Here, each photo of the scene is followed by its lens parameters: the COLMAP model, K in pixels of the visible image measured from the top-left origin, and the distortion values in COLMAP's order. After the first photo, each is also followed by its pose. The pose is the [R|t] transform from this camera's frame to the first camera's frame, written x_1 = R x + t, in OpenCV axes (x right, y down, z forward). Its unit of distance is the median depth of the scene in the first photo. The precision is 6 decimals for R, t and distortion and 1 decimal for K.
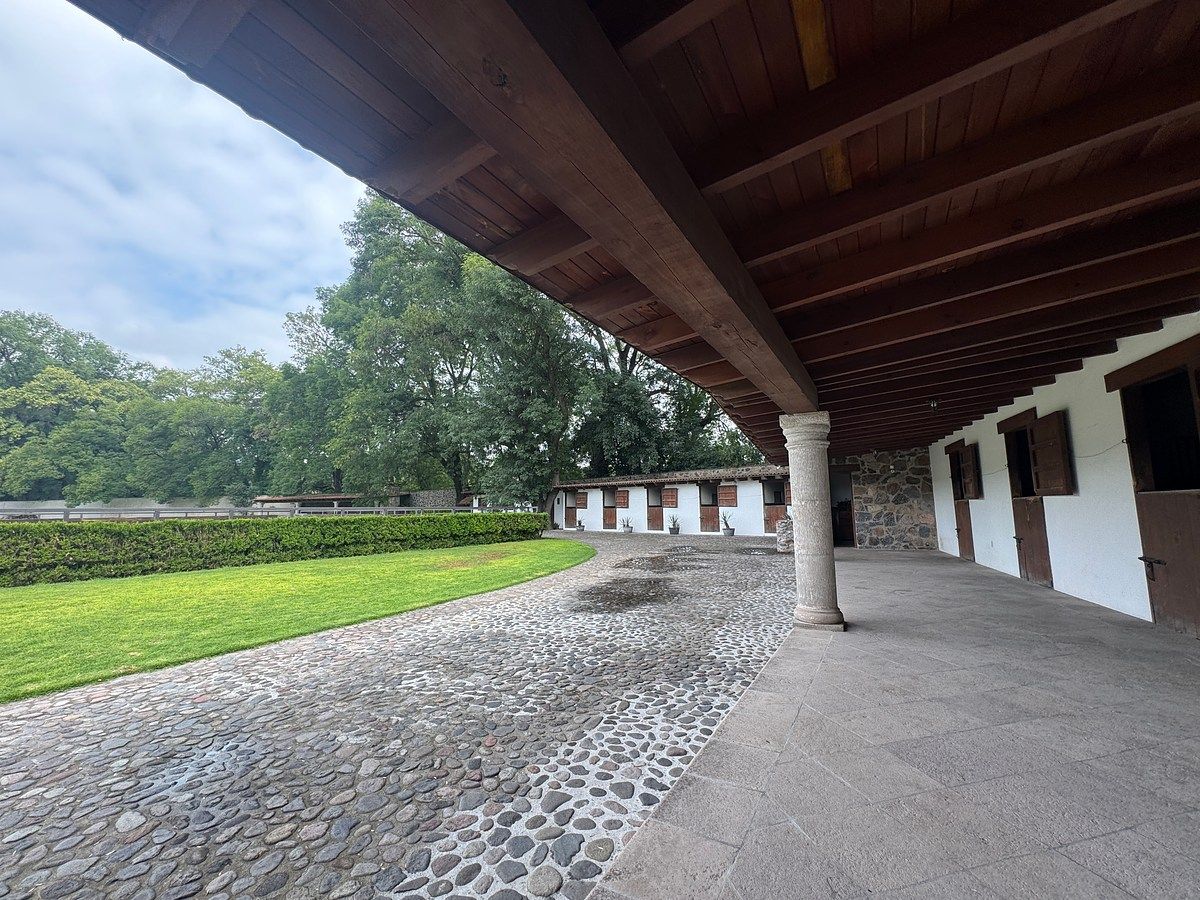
lens RADIAL K [[480.7, 0, 601.2], [0, 480.7, 451.9], [0, 0, 1]] dist [-0.006100, 0.000803]
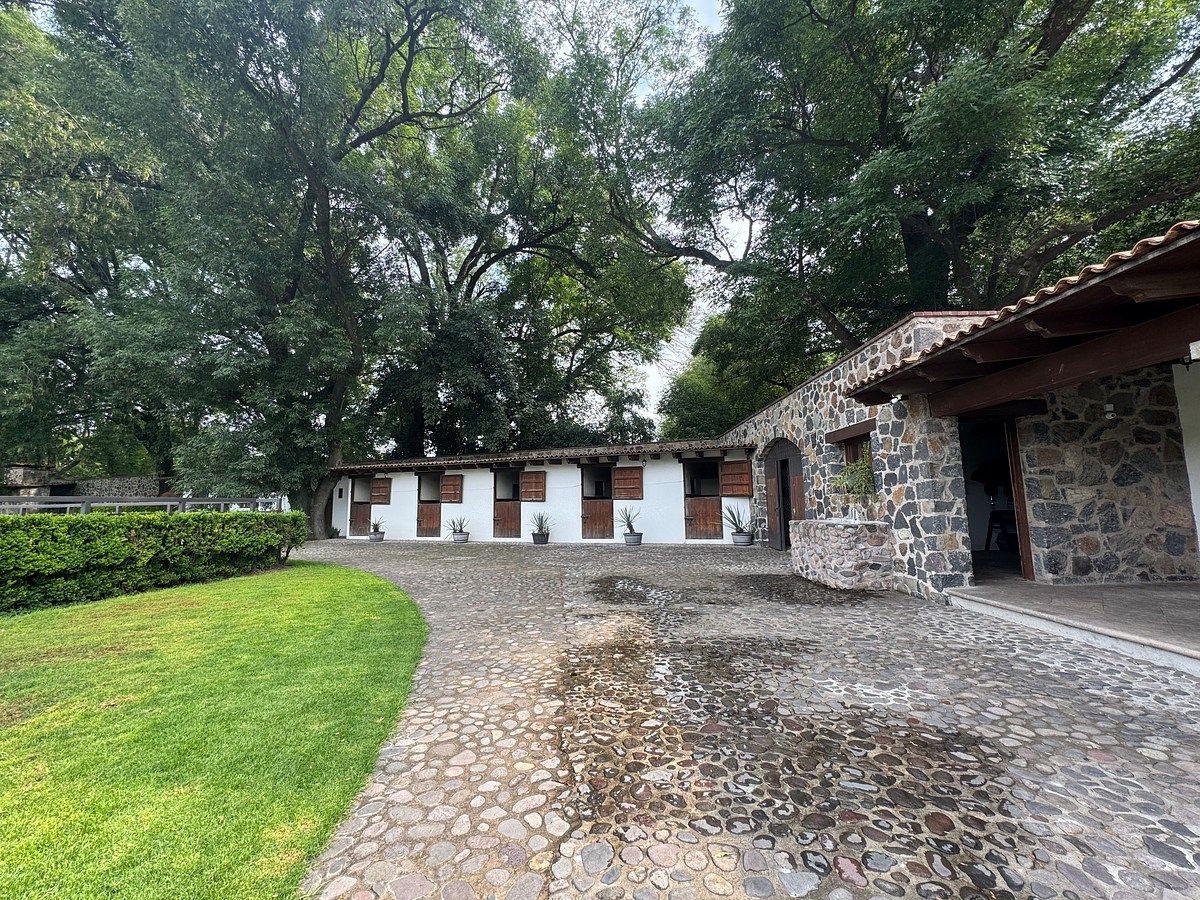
lens RADIAL K [[480.7, 0, 602.9], [0, 480.7, 451.0], [0, 0, 1]] dist [-0.006100, 0.000803]
pose [[0.923414, 0.038137, 0.381906, -0.014067], [-0.039218, 0.999218, -0.004954, 0.038752], [-0.381797, -0.010403, 0.924188, 0.302356]]
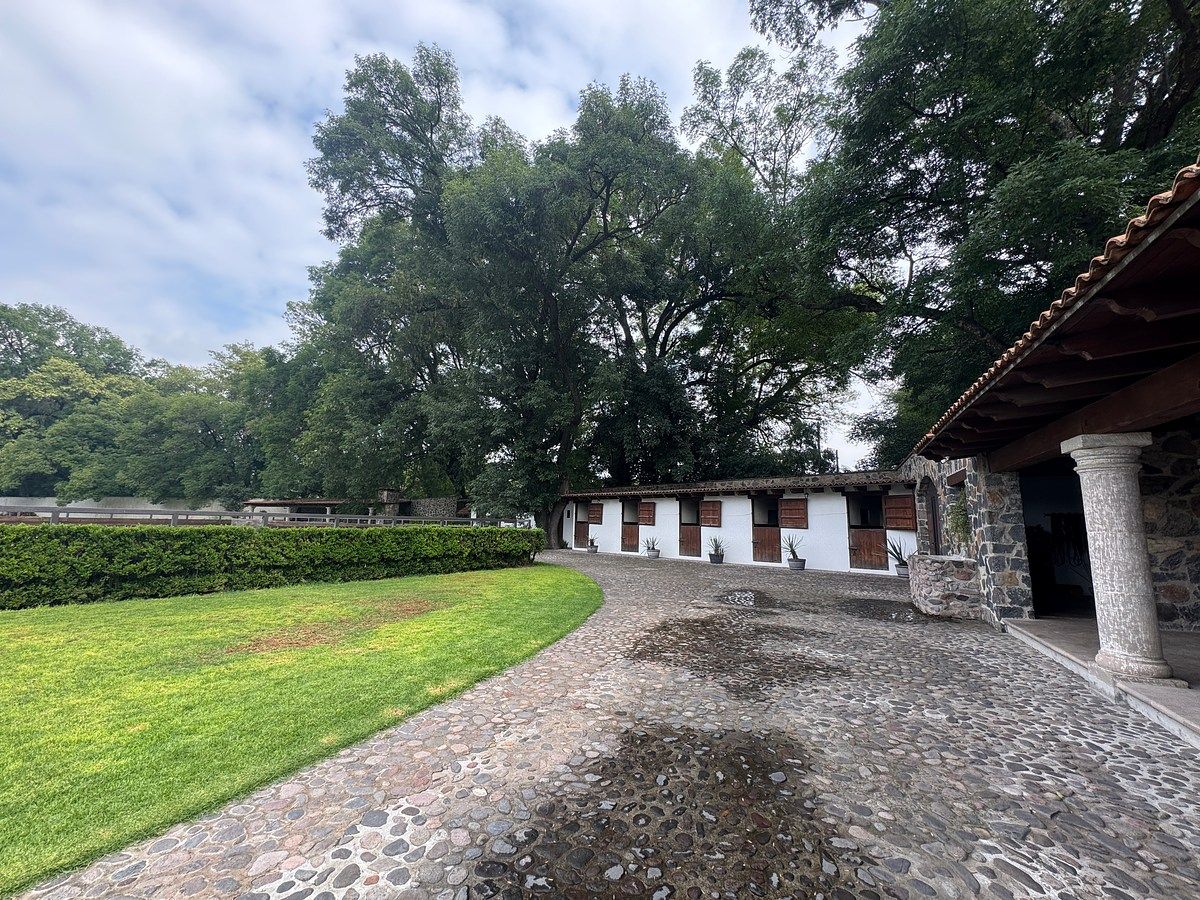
lens RADIAL K [[480.7, 0, 598.9], [0, 480.7, 452.3], [0, 0, 1]] dist [-0.006100, 0.000803]
pose [[0.998167, 0.024250, -0.055444, 0.006445], [-0.025919, 0.999226, -0.029590, 0.021162], [0.054684, 0.030973, 0.998023, 0.191881]]
